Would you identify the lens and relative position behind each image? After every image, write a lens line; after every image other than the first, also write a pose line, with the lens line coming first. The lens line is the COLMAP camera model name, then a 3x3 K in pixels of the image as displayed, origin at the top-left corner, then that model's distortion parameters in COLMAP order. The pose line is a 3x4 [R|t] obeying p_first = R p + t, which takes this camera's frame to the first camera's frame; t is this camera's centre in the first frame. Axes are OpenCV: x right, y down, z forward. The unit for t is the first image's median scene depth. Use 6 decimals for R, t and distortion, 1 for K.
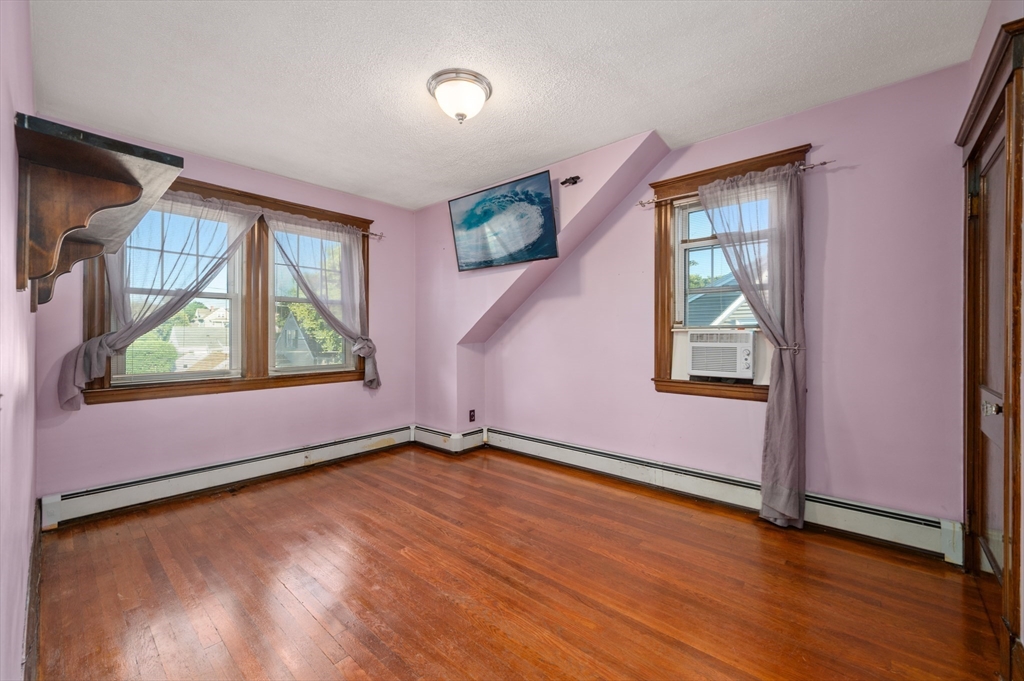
lens RADIAL K [[410.7, 0, 511.9], [0, 410.7, 338.3], [0, 0, 1]] dist [-0.000679, 0.000395]
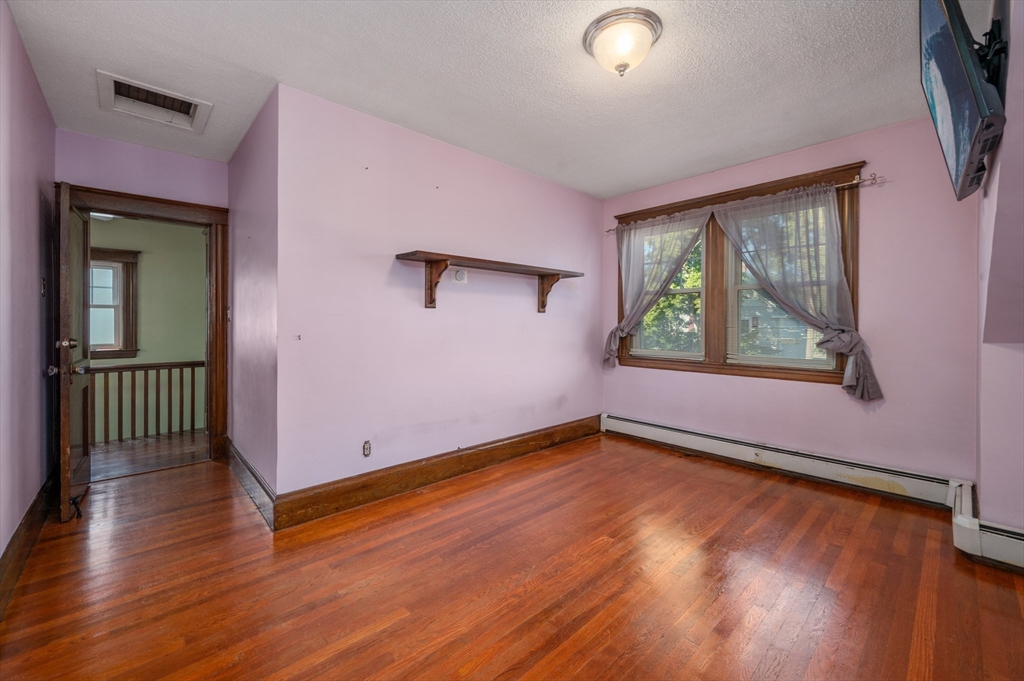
lens RADIAL K [[410.7, 0, 525.3], [0, 410.7, 327.7], [0, 0, 1]] dist [-0.000679, 0.000395]
pose [[-0.078120, 0.013117, -0.996858, 0.527533], [-0.009882, 0.999854, 0.013931, -0.007773], [0.996895, 0.010939, -0.077979, 0.617143]]
